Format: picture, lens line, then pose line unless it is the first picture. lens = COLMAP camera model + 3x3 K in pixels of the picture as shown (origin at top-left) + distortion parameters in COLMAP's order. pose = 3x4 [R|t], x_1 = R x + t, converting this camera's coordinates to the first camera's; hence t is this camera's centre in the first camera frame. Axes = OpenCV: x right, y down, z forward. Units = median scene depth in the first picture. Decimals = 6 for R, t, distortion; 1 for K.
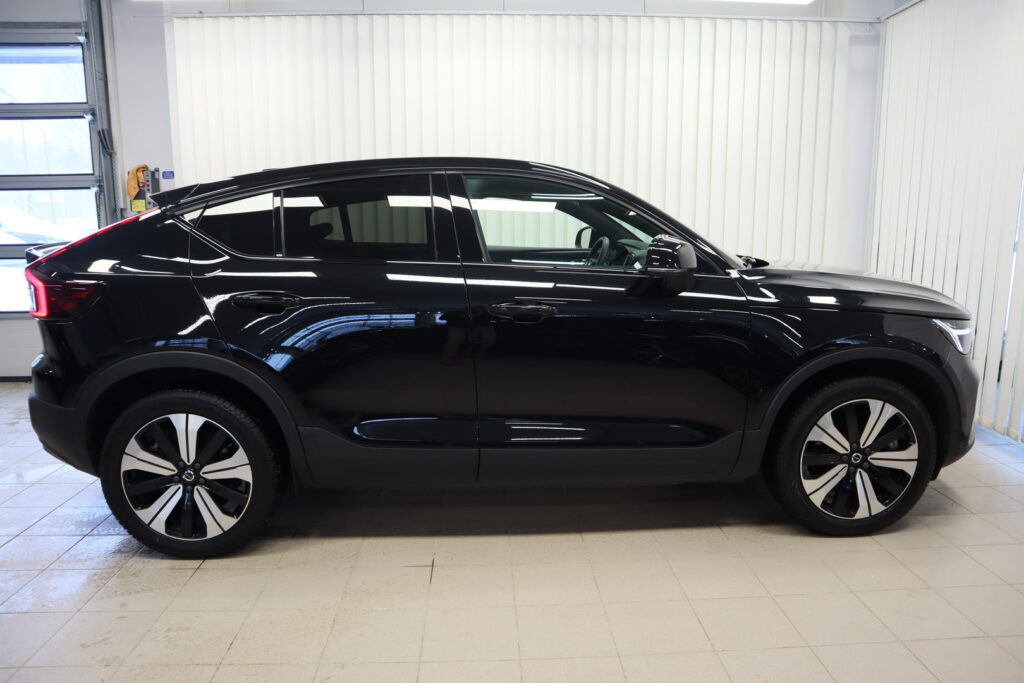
lens RADIAL K [[708.8, 0, 512.0], [0, 708.8, 341.5], [0, 0, 1]] dist [-0.128988, 0.083332]
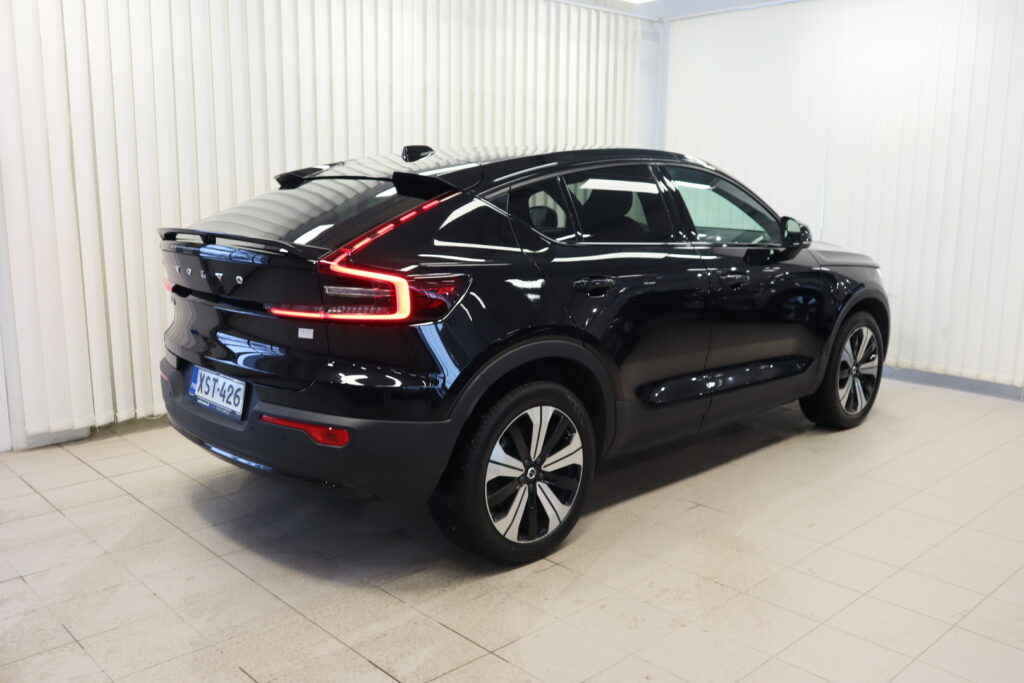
lens RADIAL K [[904.7, 0, 512.0], [0, 904.7, 341.5], [0, 0, 1]] dist [-0.114064, -0.001021]
pose [[0.754630, -0.104858, 0.647718, -1.277984], [0.103106, 0.993835, 0.040765, -0.038904], [-0.647999, 0.036021, 0.760789, 0.065501]]
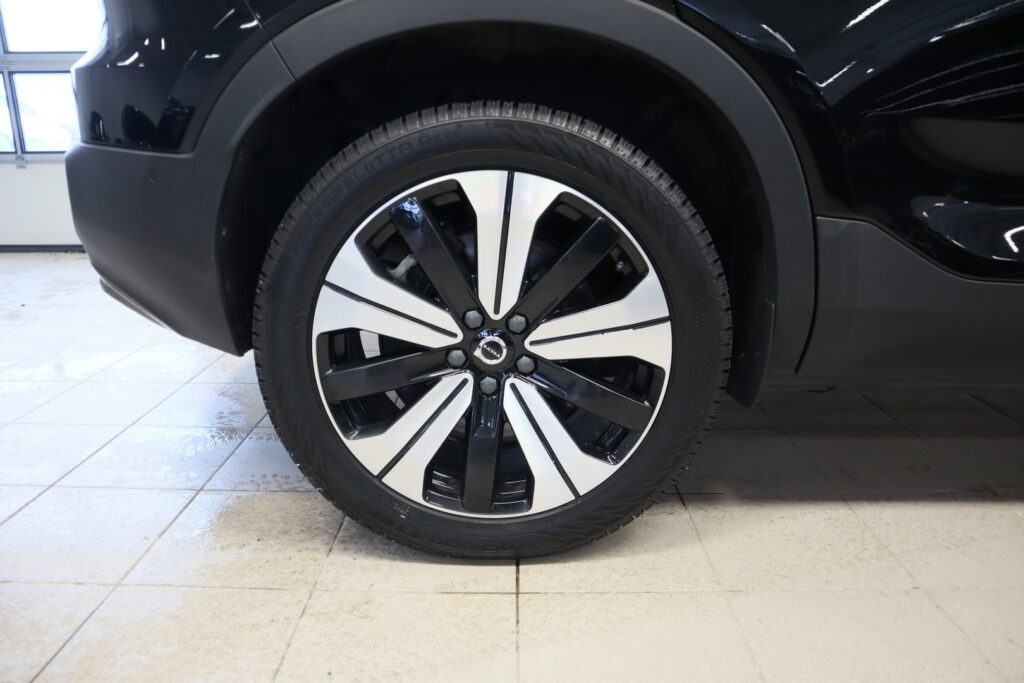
lens RADIAL K [[708.8, 0, 512.0], [0, 708.8, 341.5], [0, 0, 1]] dist [-0.128988, 0.083332]
pose [[0.998713, 0.024376, -0.044479, -0.441933], [-0.019746, 0.994617, 0.101719, 0.151394], [0.046719, -0.100710, 0.993818, 0.620987]]
